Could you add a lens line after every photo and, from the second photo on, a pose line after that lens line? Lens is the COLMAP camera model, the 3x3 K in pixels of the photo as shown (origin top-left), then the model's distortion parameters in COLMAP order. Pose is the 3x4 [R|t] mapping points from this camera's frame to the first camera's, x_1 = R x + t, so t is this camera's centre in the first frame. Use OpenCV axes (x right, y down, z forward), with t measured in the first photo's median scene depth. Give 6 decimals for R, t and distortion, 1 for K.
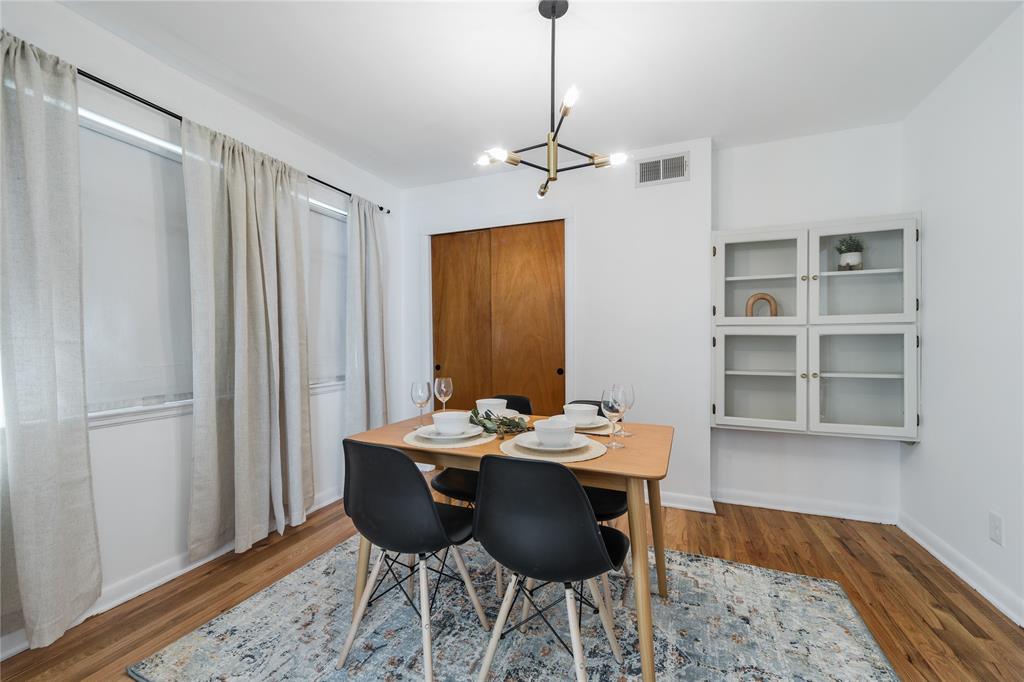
lens RADIAL K [[402.1, 0, 512.0], [0, 402.1, 341.0], [0, 0, 1]] dist [-0.000370, 0.000069]
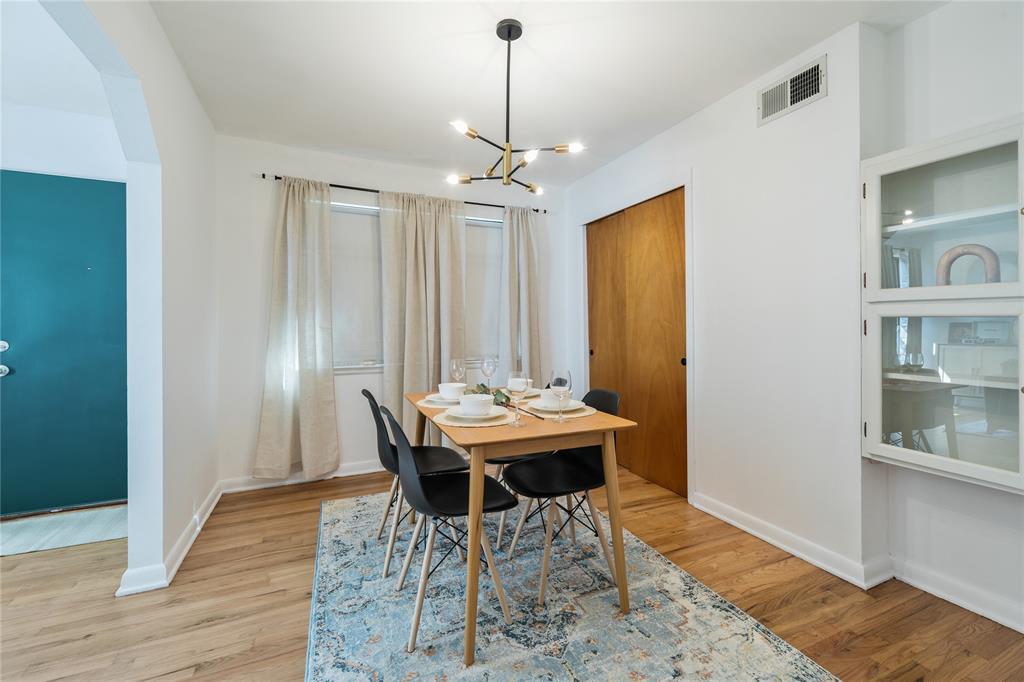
lens RADIAL K [[433.0, 0, 512.4], [0, 433.0, 320.8], [0, 0, 1]] dist [-0.001013, 0.000103]
pose [[0.717158, -0.010224, -0.696836, 0.585899], [0.000936, 0.999906, -0.013707, 0.000179], [0.696910, 0.009177, 0.717099, 0.087772]]
